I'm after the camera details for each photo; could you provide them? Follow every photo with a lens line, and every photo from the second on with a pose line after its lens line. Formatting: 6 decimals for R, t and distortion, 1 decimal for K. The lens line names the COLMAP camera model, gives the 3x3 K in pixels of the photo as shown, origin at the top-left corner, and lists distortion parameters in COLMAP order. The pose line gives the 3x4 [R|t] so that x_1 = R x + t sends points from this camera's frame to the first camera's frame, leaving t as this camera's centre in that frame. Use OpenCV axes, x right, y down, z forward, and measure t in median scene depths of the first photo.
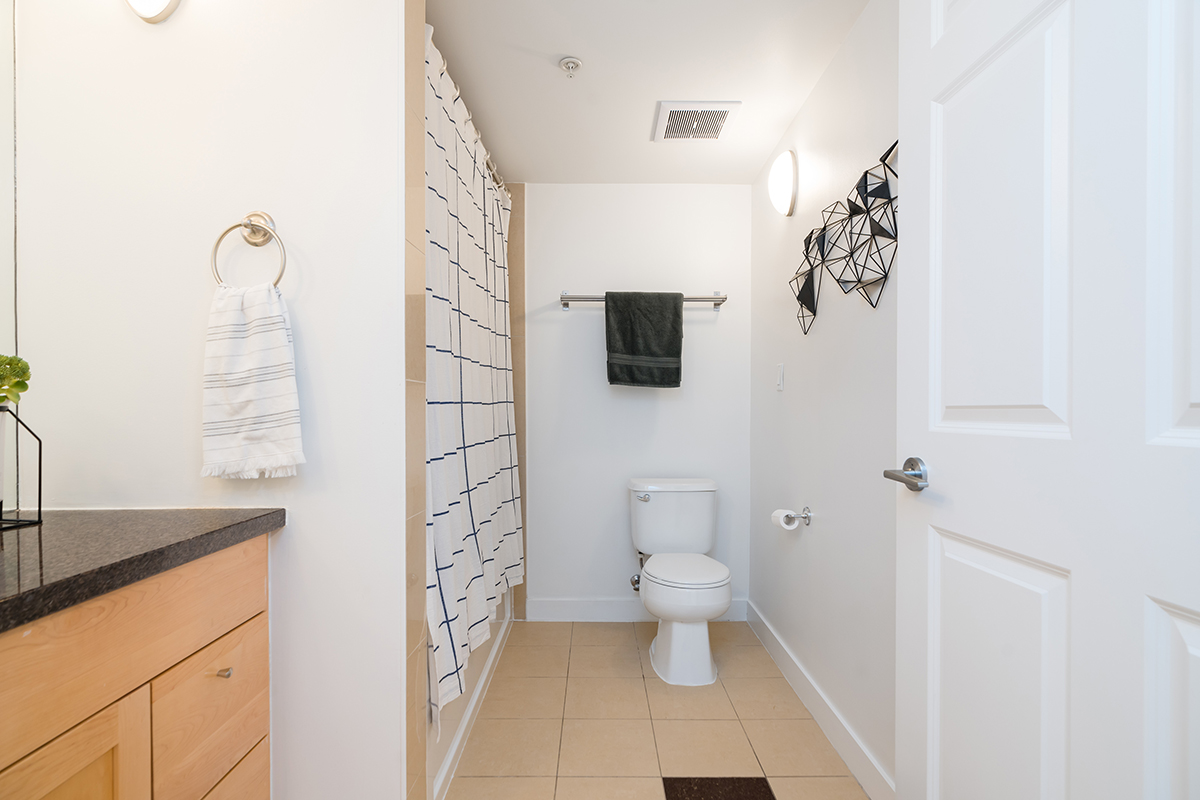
lens RADIAL K [[562.3, 0, 587.1], [0, 562.3, 408.4], [0, 0, 1]] dist [-0.003684, 0.001118]
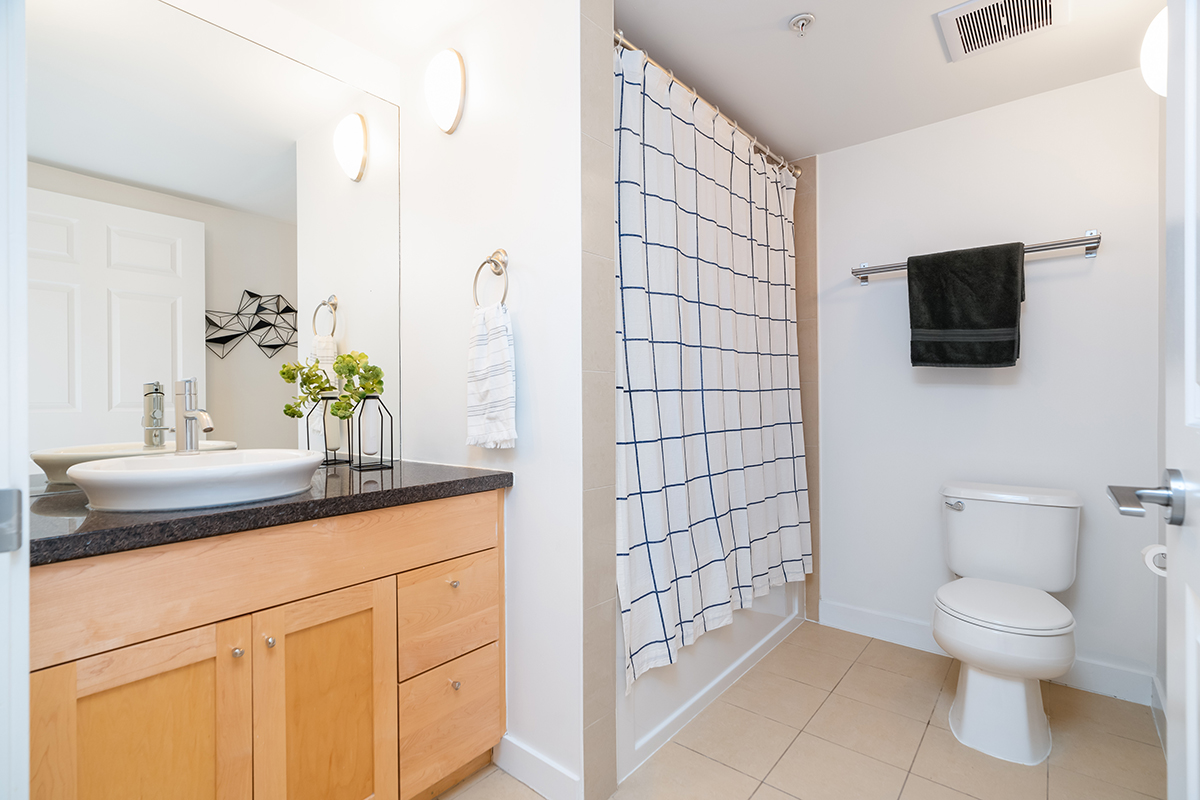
lens RADIAL K [[551.1, 0, 597.9], [0, 551.1, 395.7], [0, 0, 1]] dist [-0.000953, 0.000462]
pose [[0.770745, -0.007459, -0.637100, 0.229435], [0.005219, 0.999972, -0.005393, 0.003762], [0.637122, 0.000831, 0.770762, 0.072104]]
